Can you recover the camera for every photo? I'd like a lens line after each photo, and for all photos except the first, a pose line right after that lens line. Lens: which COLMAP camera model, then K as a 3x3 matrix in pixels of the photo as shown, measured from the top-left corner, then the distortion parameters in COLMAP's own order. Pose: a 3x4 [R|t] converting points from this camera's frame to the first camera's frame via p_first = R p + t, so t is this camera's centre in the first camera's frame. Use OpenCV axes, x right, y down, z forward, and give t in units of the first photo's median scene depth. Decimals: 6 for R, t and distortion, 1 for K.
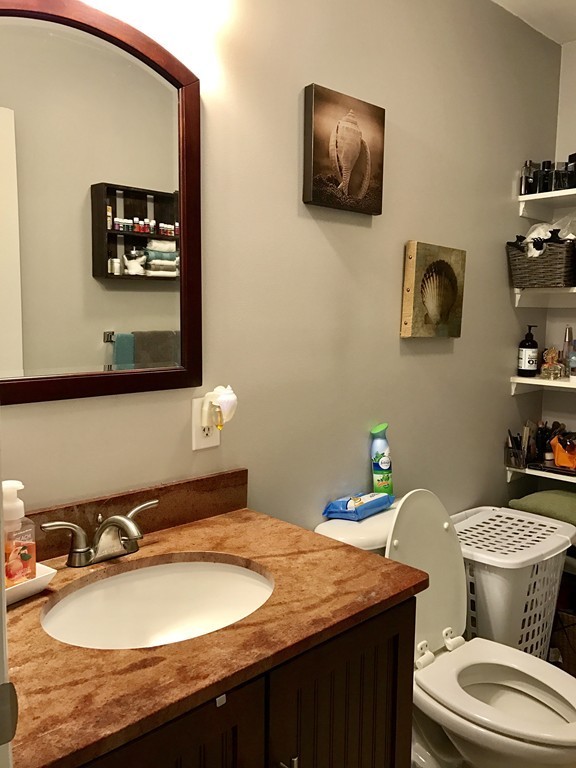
lens RADIAL K [[635.2, 0, 288.0], [0, 635.2, 384.0], [0, 0, 1]] dist [0.029513, -0.000278]
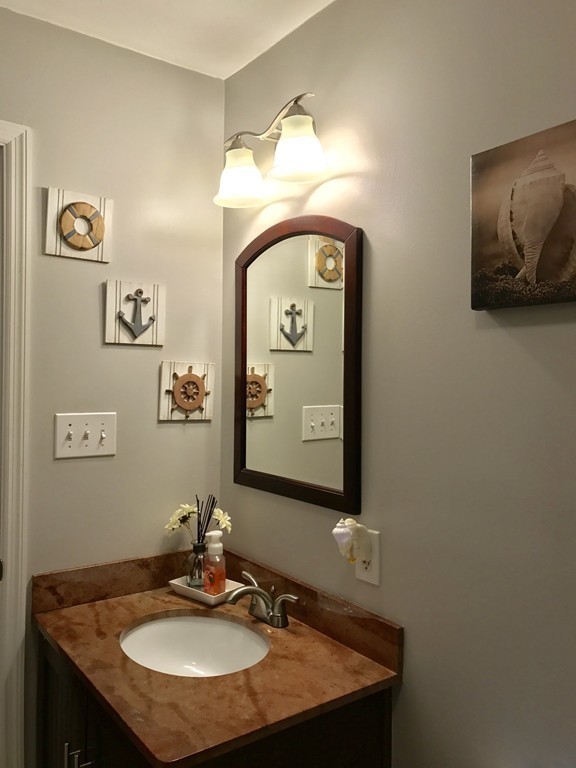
lens RADIAL K [[635.2, 0, 288.0], [0, 635.2, 384.0], [0, 0, 1]] dist [0.029513, -0.000278]
pose [[-0.135786, 0.002256, -0.990736, 0.922599], [-0.118222, 0.992816, 0.018464, -0.220160], [0.983659, 0.119634, -0.134543, 1.047379]]
